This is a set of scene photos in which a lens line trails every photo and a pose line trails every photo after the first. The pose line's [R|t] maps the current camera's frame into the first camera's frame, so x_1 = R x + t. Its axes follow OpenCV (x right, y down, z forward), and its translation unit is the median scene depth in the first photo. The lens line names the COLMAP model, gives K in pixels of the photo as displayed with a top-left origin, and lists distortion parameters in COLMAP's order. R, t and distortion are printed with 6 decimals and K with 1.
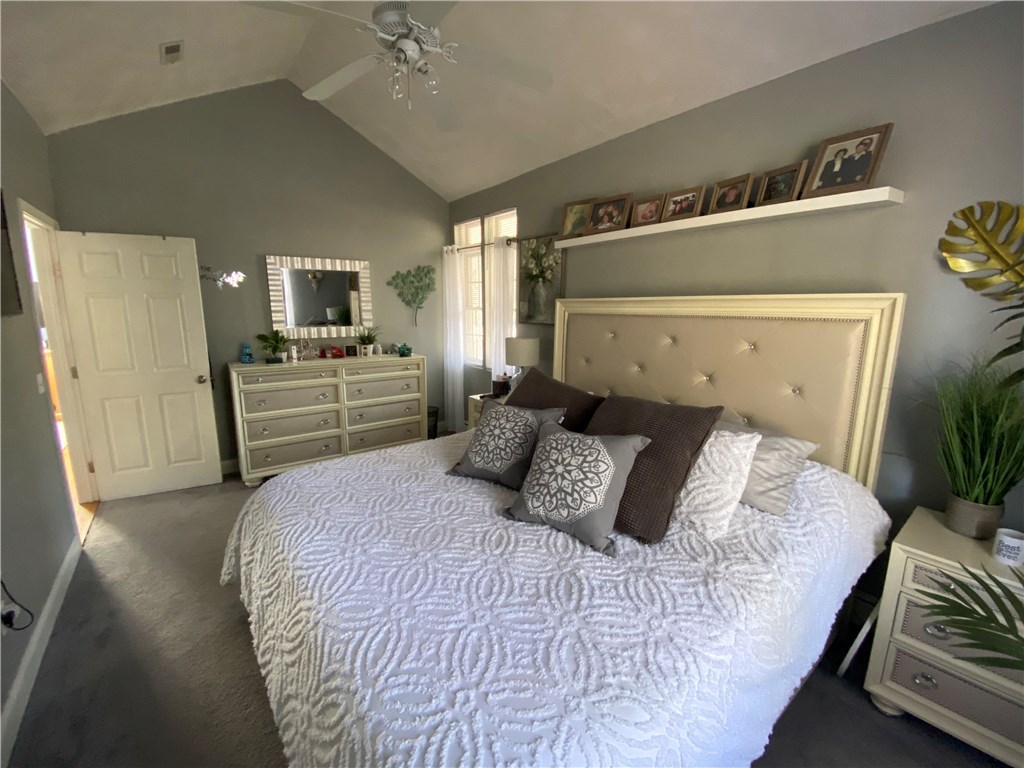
lens RADIAL K [[414.2, 0, 514.2], [0, 414.2, 379.0], [0, 0, 1]] dist [0.015517, -0.019239]
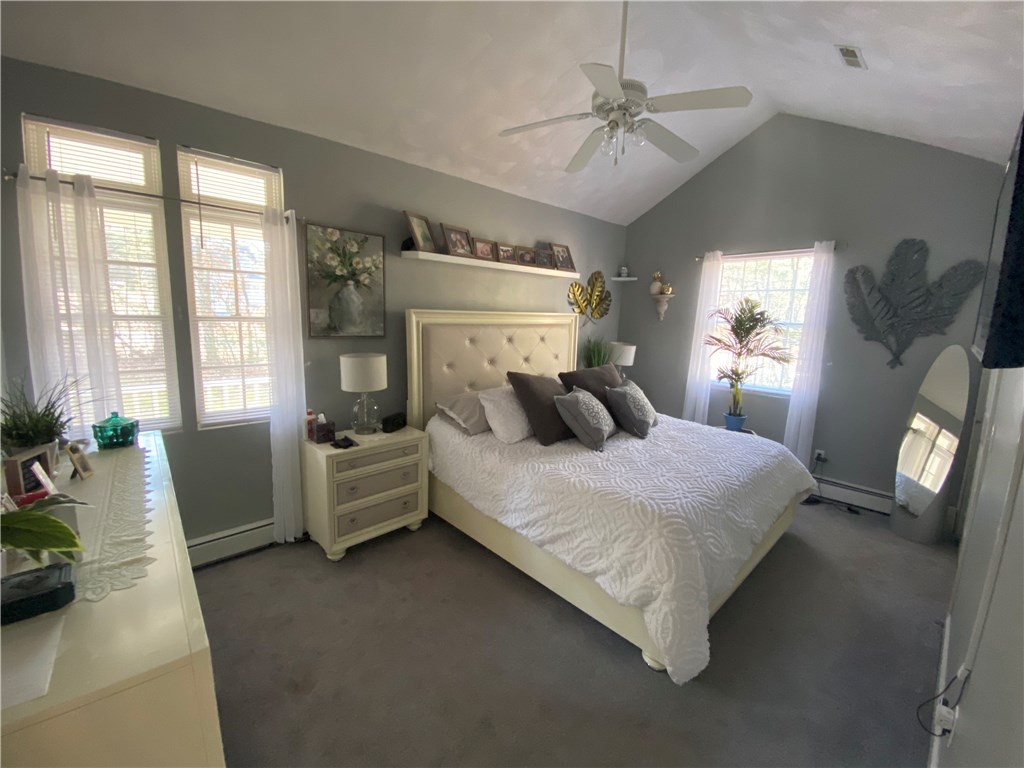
lens RADIAL K [[414.2, 0, 514.2], [0, 414.2, 379.0], [0, 0, 1]] dist [0.015517, -0.019239]
pose [[-0.079481, -0.155222, 0.984677, -0.821103], [0.143748, 0.975693, 0.165408, -0.146012], [-0.986417, 0.154692, -0.055237, 0.772364]]
